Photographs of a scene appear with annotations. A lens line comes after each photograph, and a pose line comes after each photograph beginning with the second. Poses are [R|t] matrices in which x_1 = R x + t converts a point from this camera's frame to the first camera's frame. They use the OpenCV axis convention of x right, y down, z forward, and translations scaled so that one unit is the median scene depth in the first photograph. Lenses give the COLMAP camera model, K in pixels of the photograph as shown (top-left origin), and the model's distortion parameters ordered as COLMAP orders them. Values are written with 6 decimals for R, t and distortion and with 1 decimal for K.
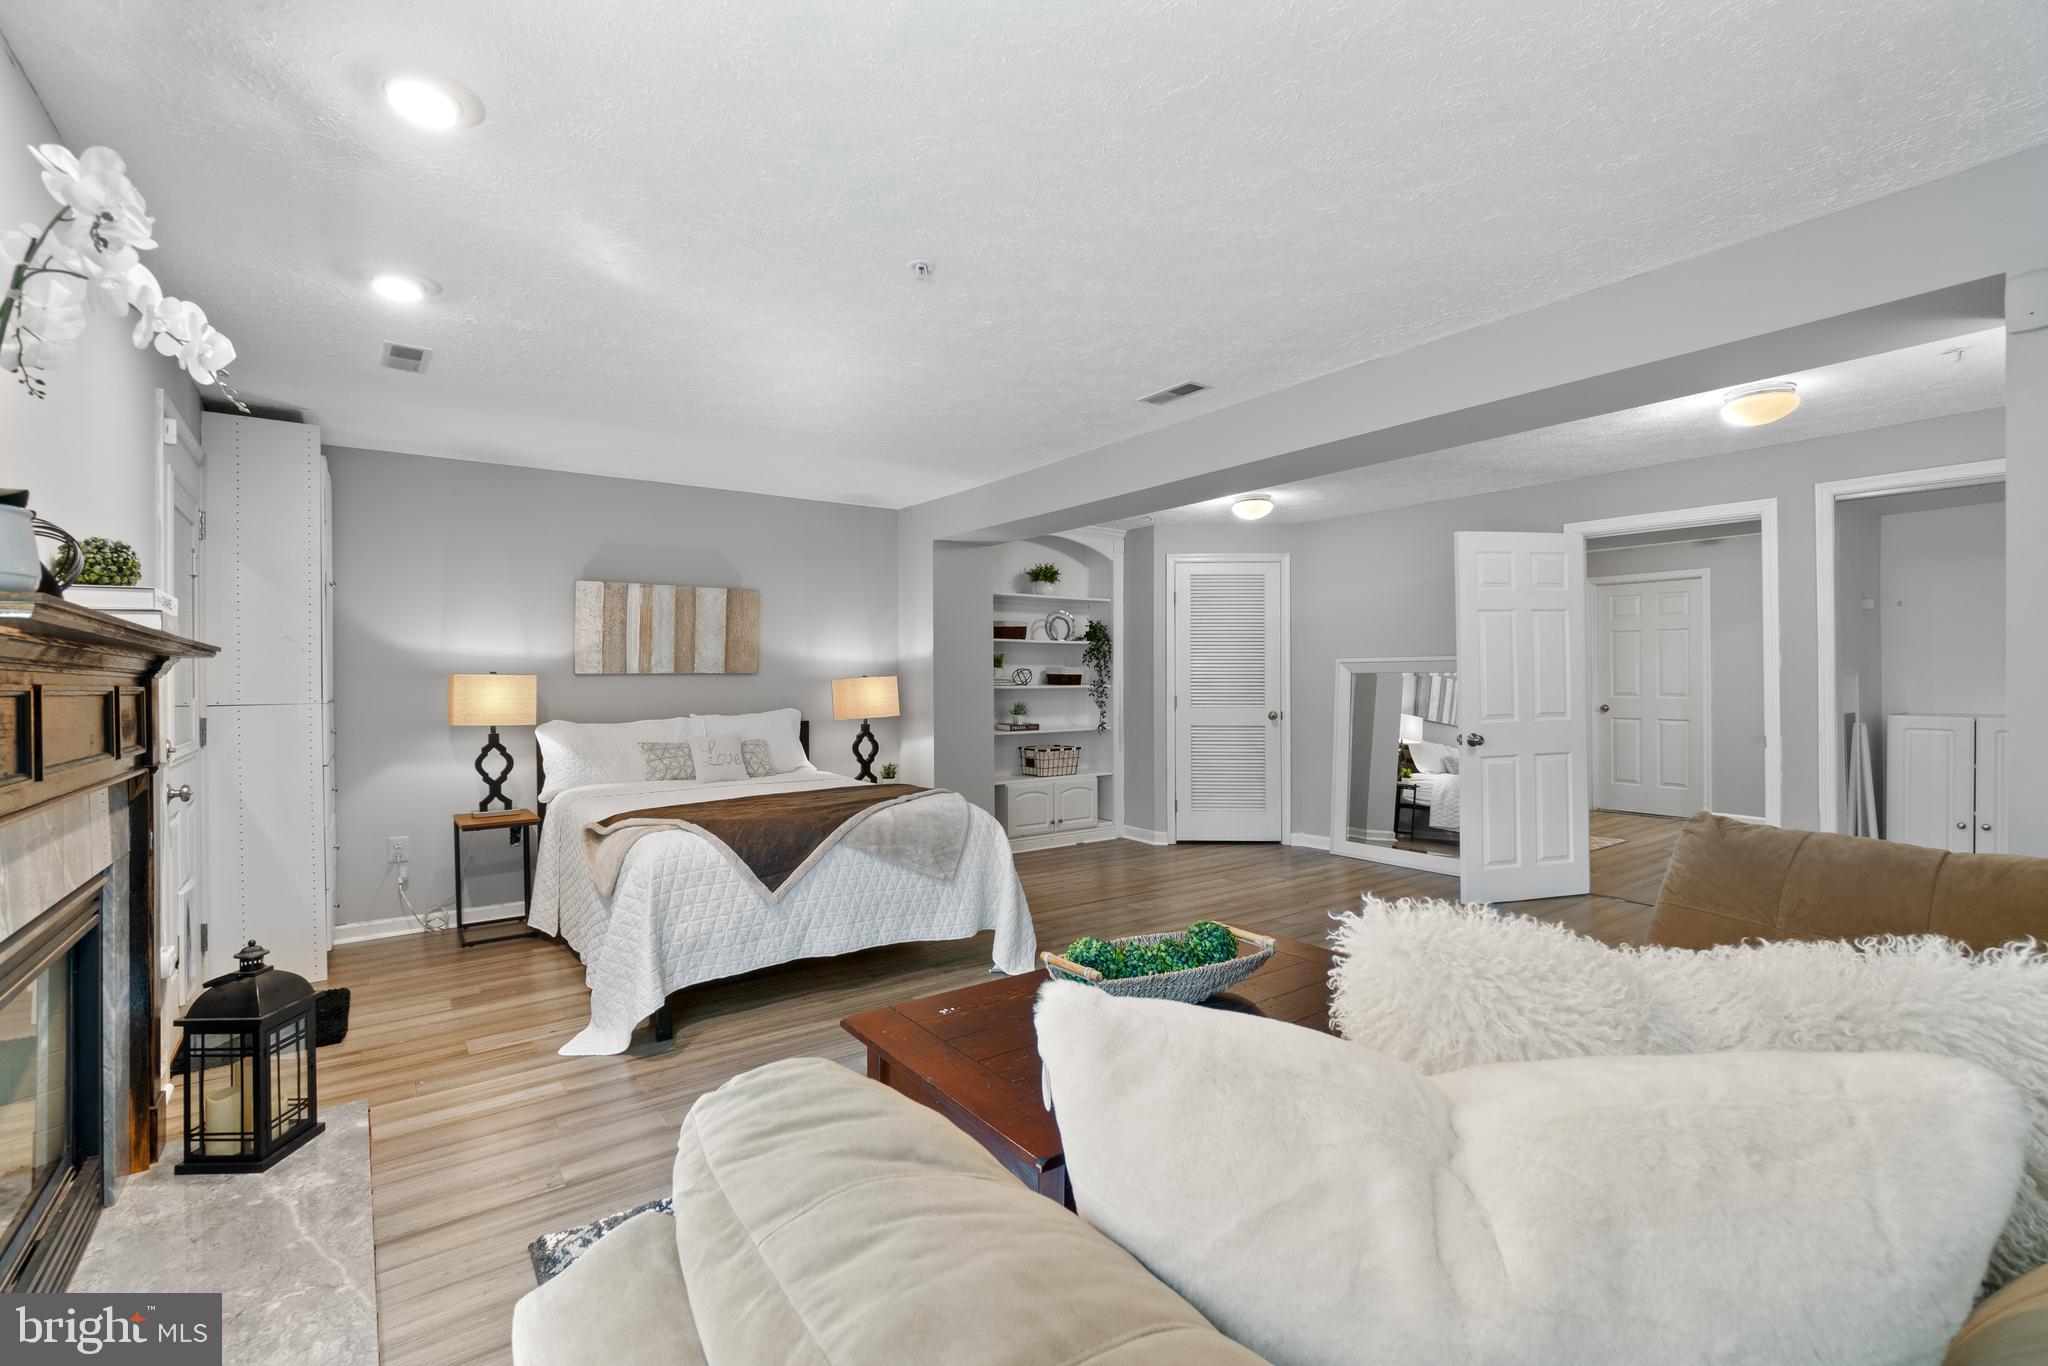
lens RADIAL K [[897.4, 0, 1024.0], [0, 897.4, 683.0], [0, 0, 1]] dist [-0.003228, -0.000380]
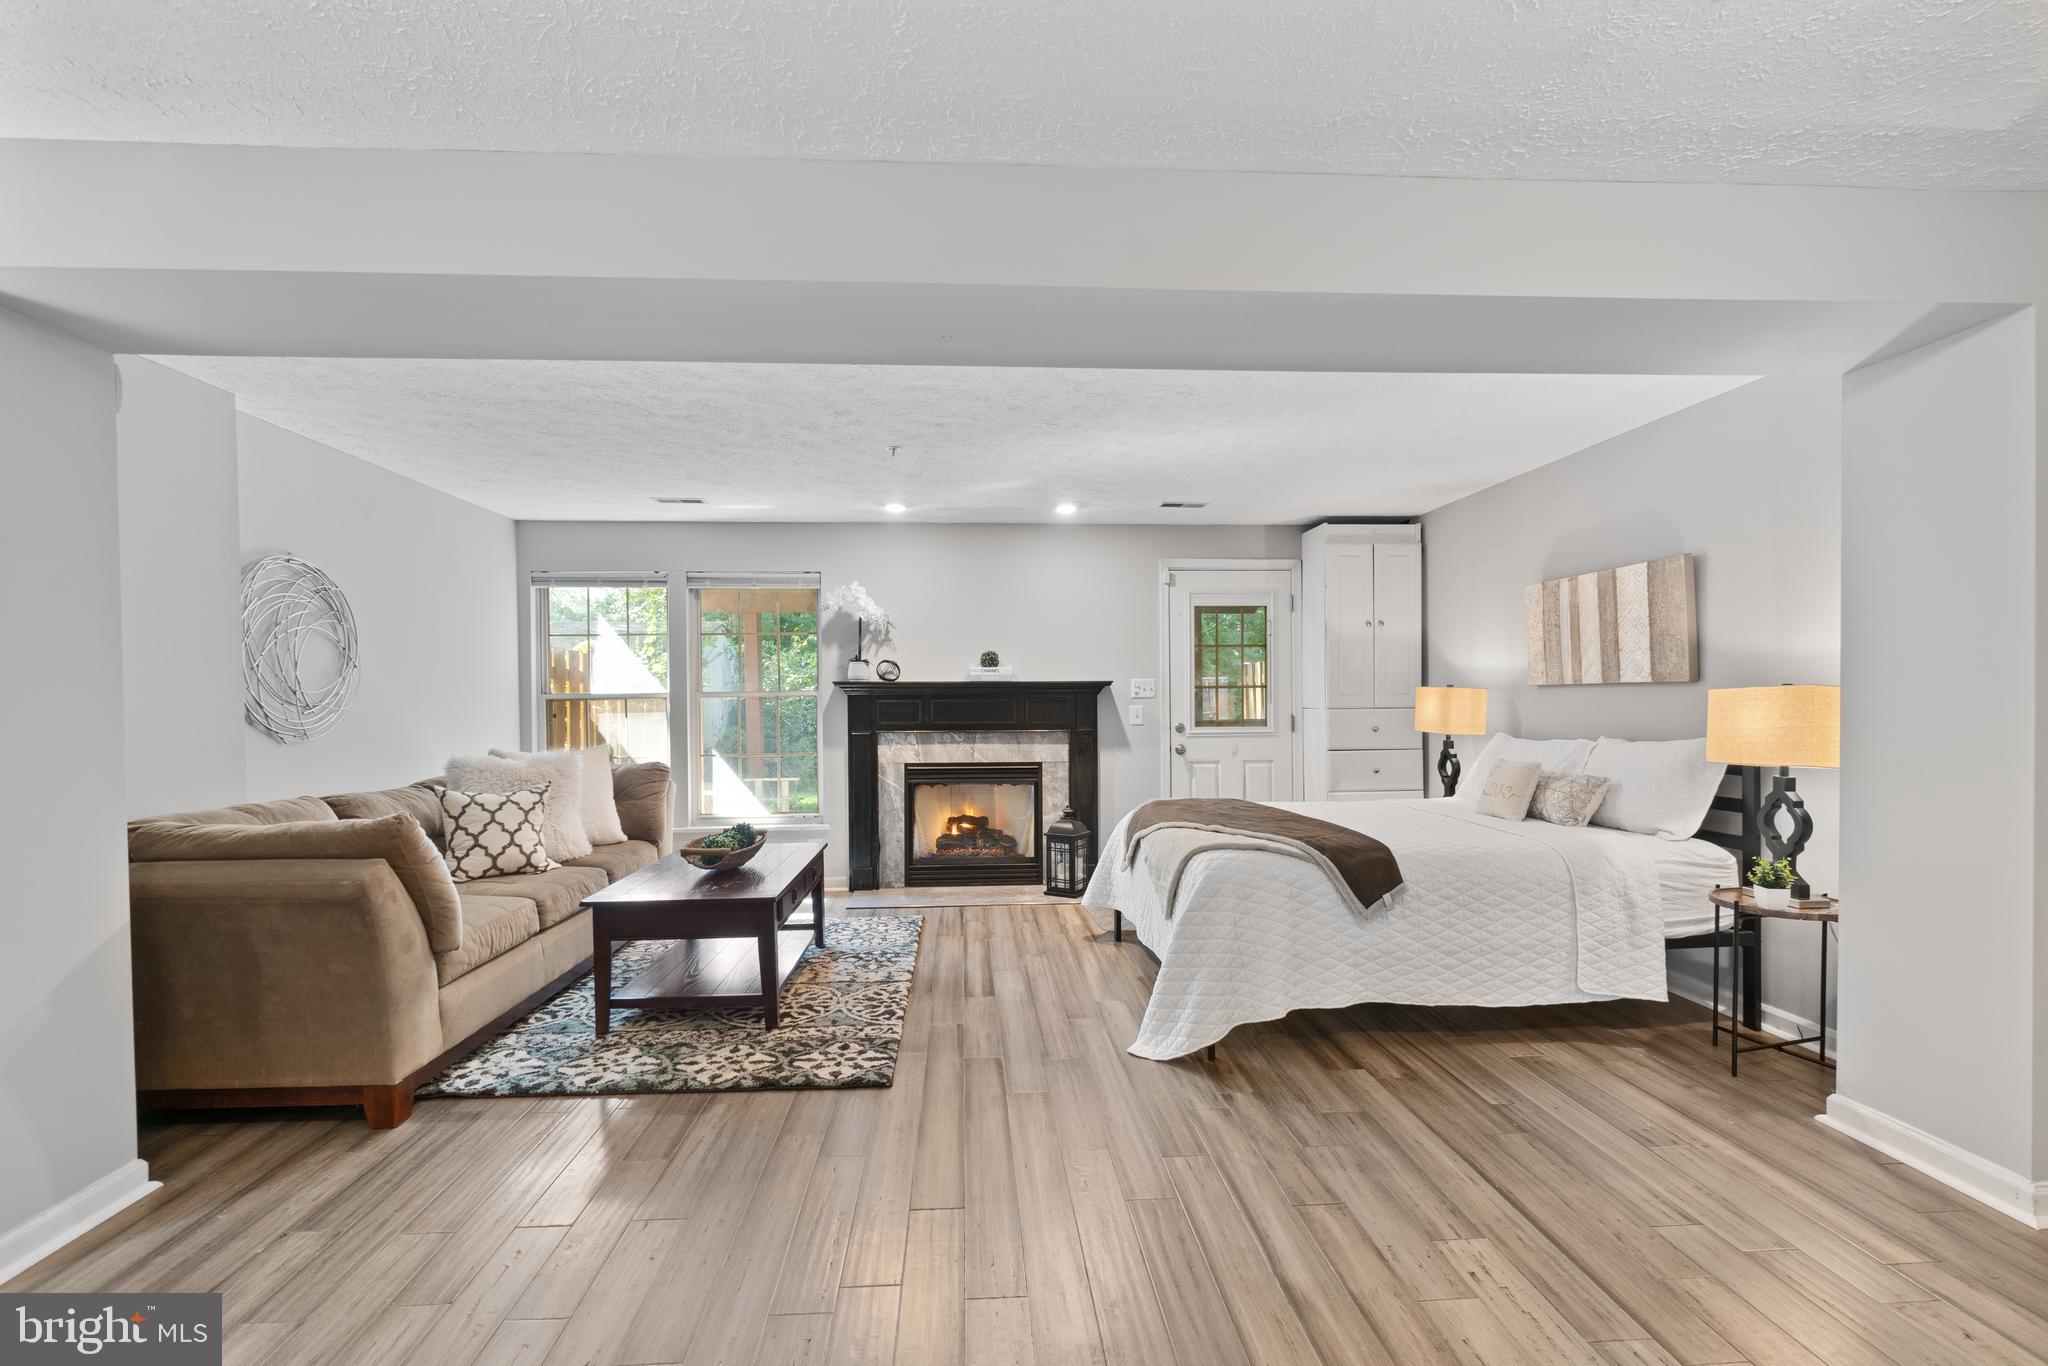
lens RADIAL K [[897.0, 0, 1024.3], [0, 897.0, 705.9], [0, 0, 1]] dist [-0.001828, 0.000015]
pose [[-0.541448, 0.018674, -0.840527, 0.554763], [0.006387, 0.999816, 0.018098, -0.008568], [0.840710, 0.004430, -0.541468, 1.020466]]
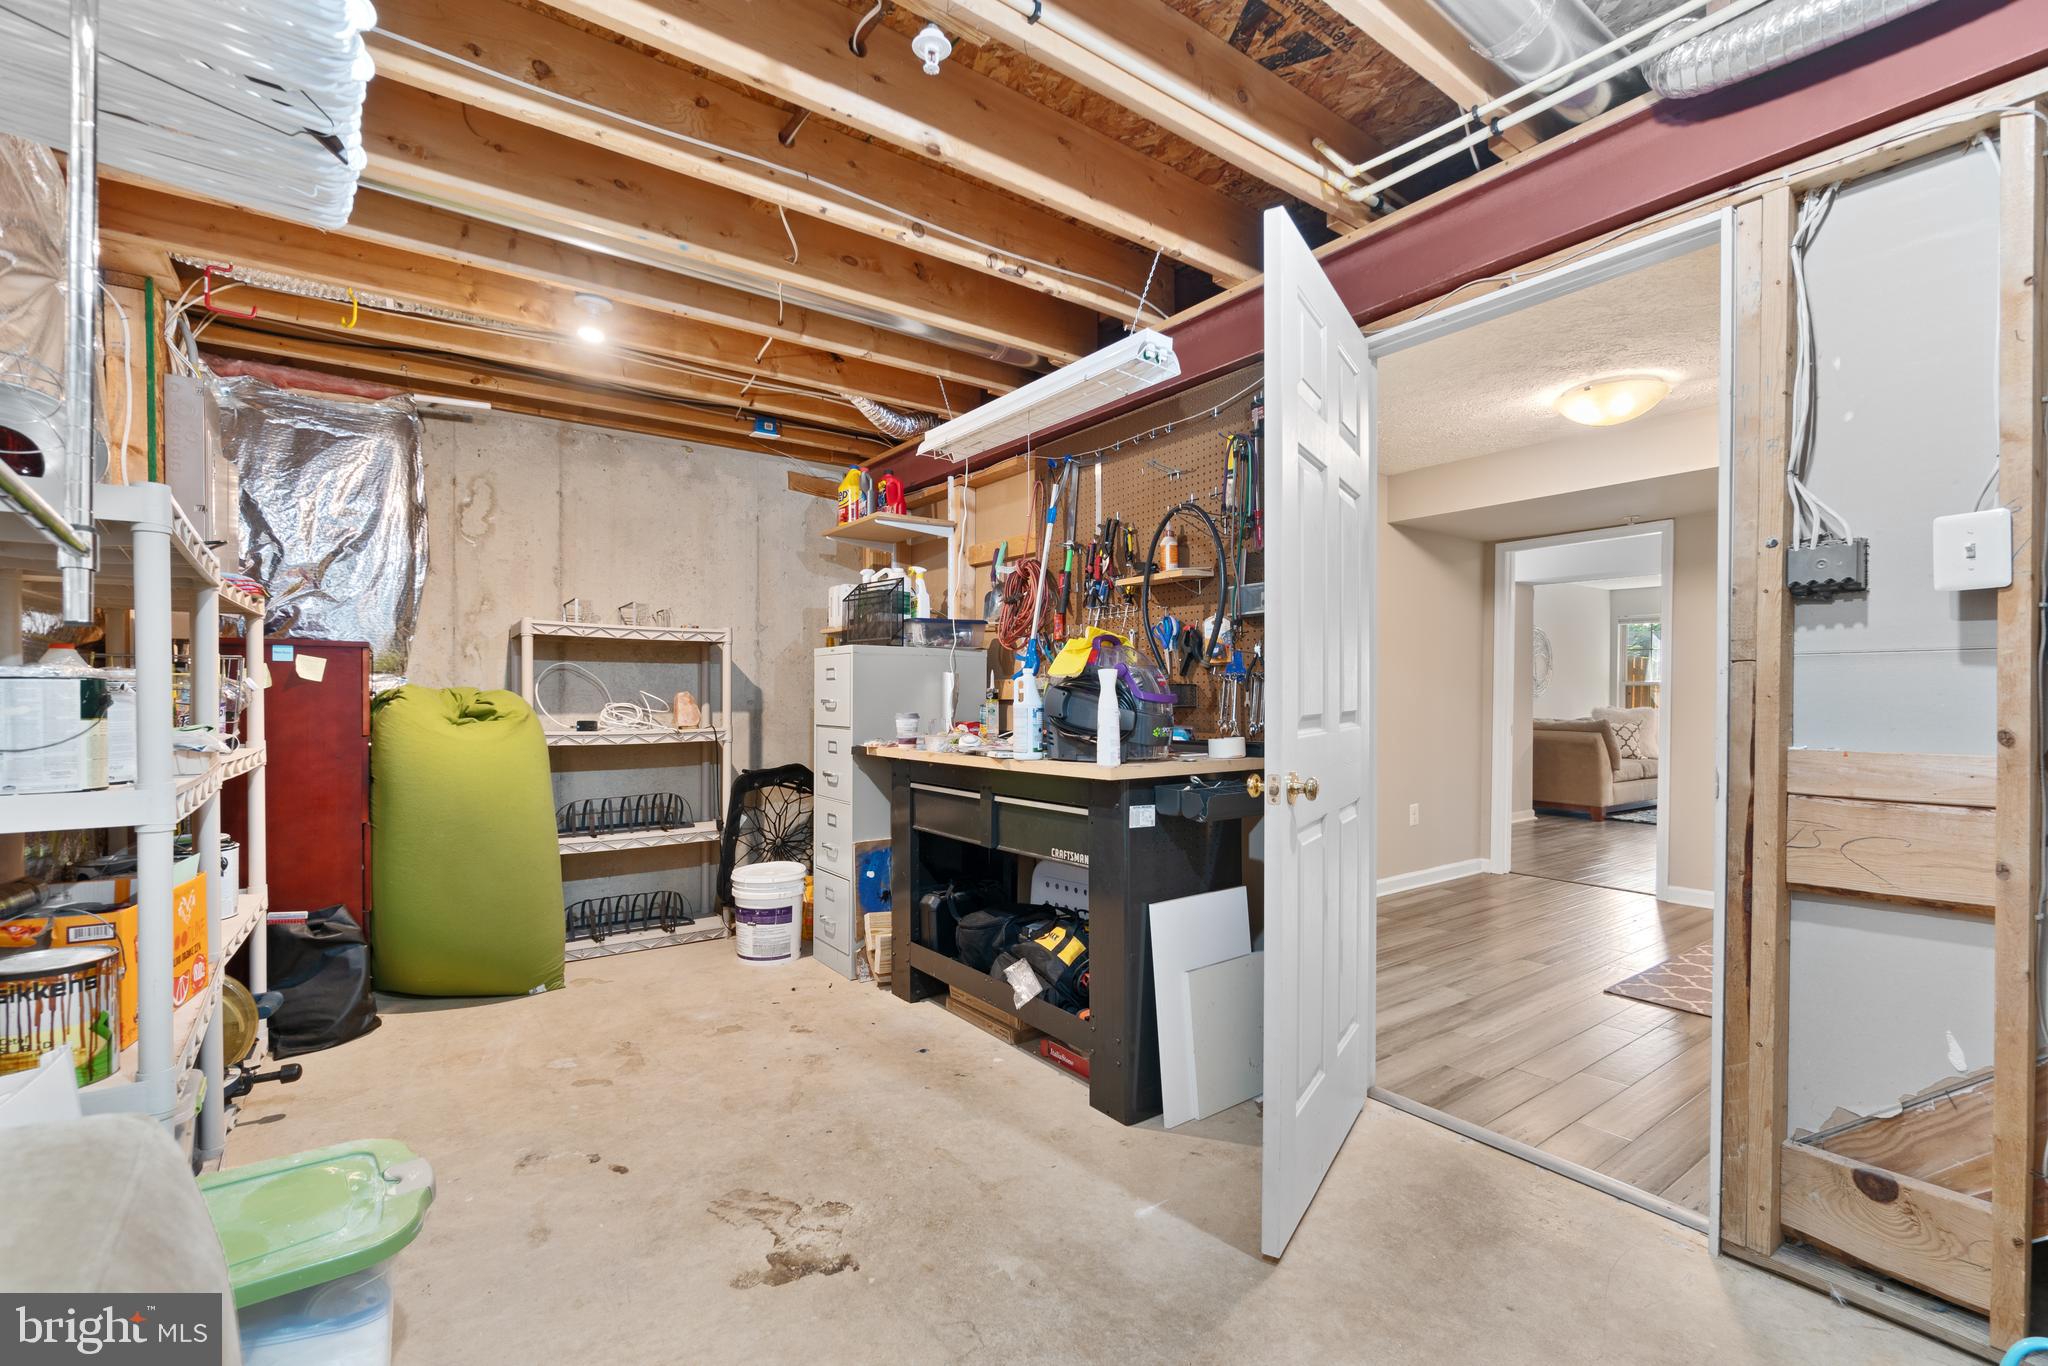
lens RADIAL K [[897.0, 0, 1024.3], [0, 897.0, 705.9], [0, 0, 1]] dist [-0.001828, 0.000015]
pose [[-0.999984, 0.003013, 0.004740, 1.323837], [0.003084, 0.999885, 0.014877, 0.013164], [-0.004695, 0.014891, -0.999878, 2.004018]]
